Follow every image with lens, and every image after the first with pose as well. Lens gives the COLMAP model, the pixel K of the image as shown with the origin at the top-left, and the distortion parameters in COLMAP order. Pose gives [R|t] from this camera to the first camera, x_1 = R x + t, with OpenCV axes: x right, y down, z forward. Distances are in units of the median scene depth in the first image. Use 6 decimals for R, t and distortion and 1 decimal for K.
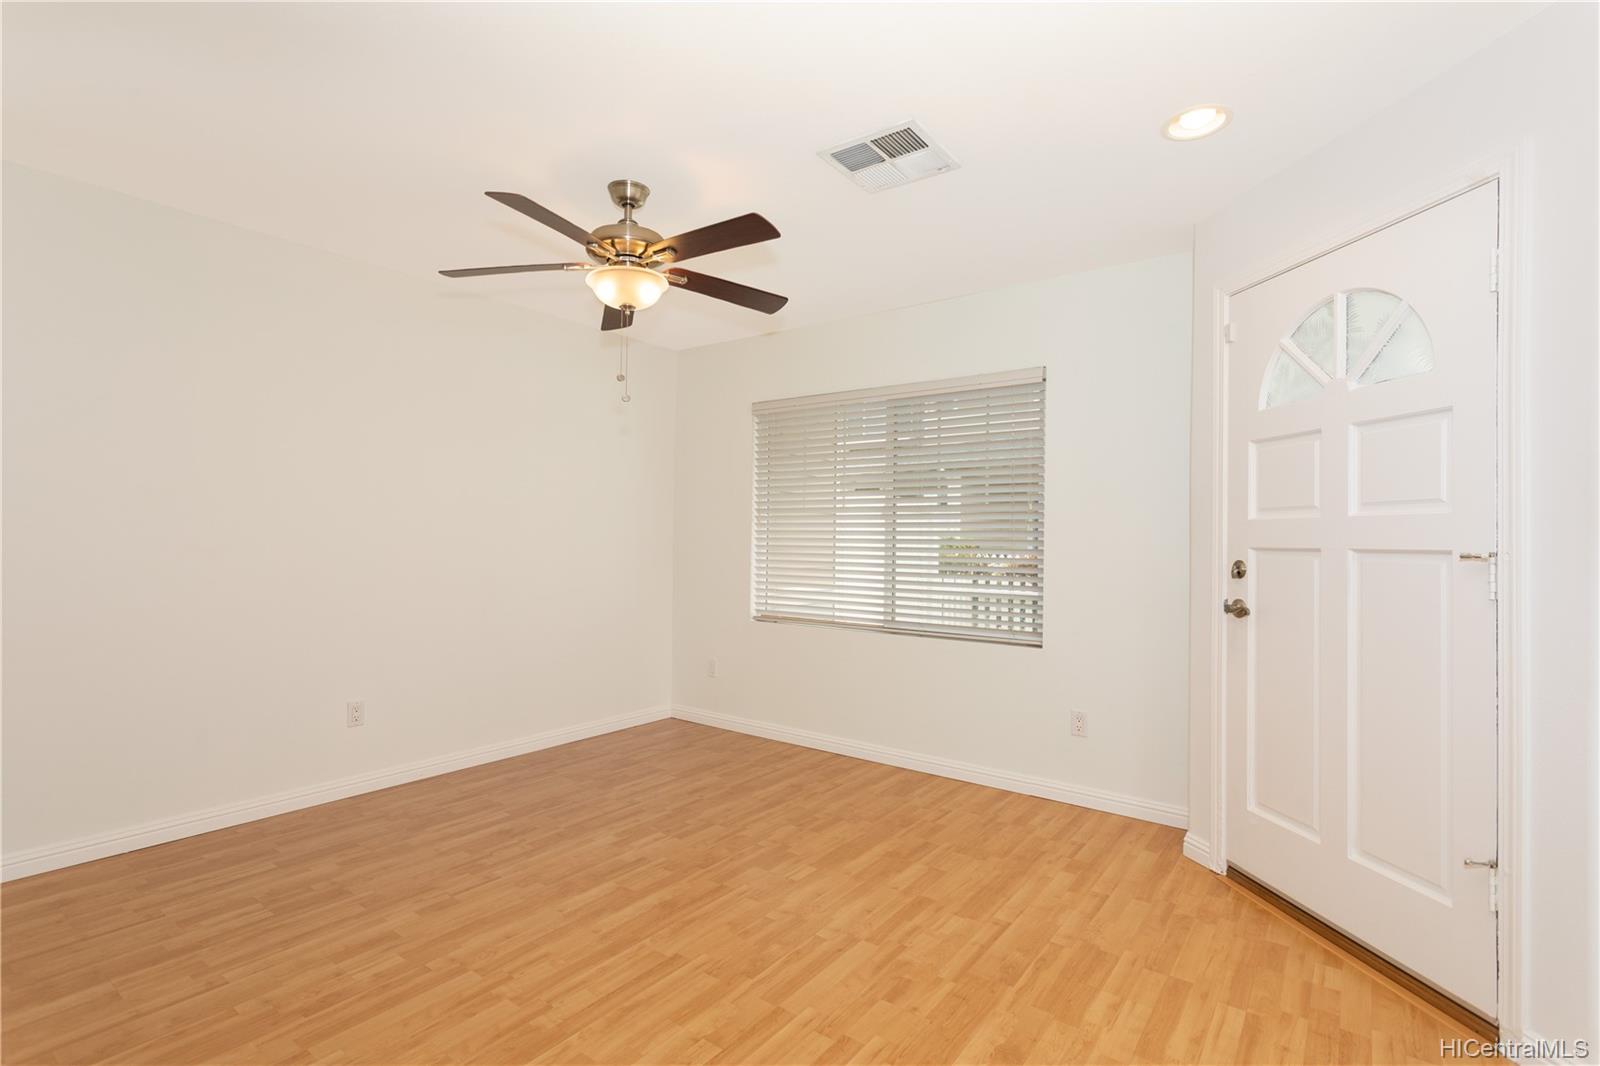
lens RADIAL K [[764.8, 0, 792.3], [0, 764.8, 536.2], [0, 0, 1]] dist [0.002109, -0.000429]
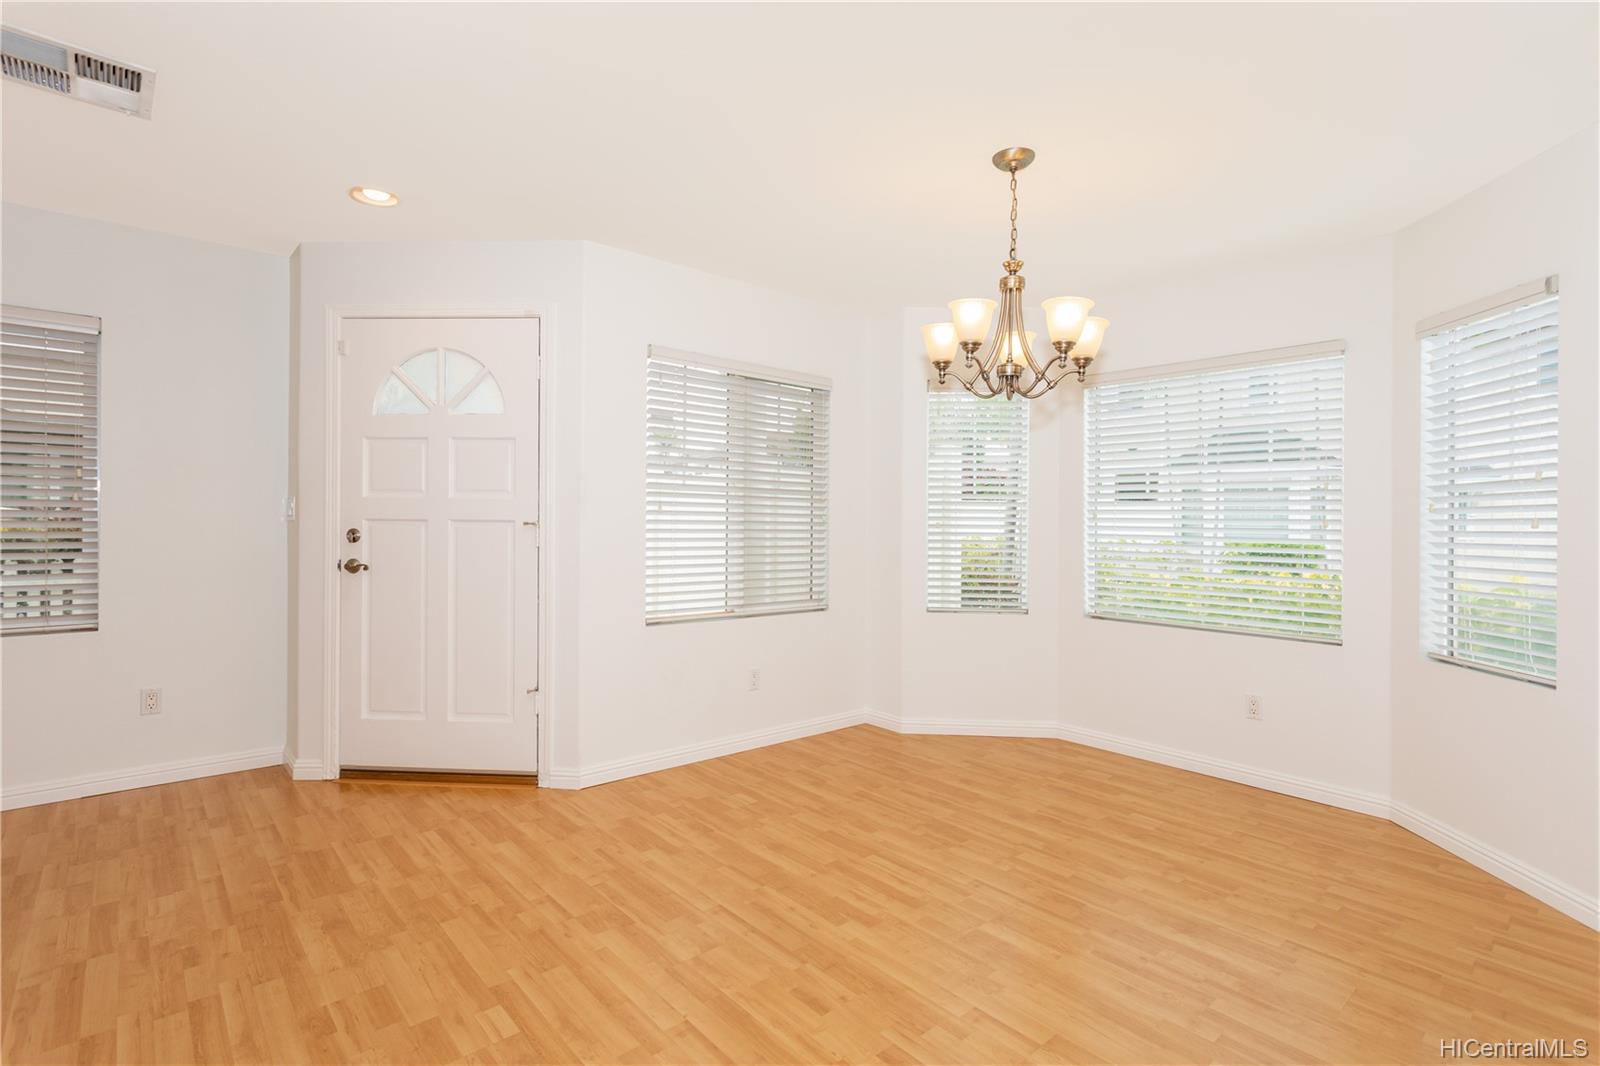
lens RADIAL K [[764.8, 0, 797.4], [0, 764.8, 525.9], [0, 0, 1]] dist [0.002109, -0.000429]
pose [[0.197051, -0.014661, 0.980284, -0.538471], [-0.011522, 0.999784, 0.017268, -0.003697], [-0.980326, -0.014698, 0.196840, 0.015484]]
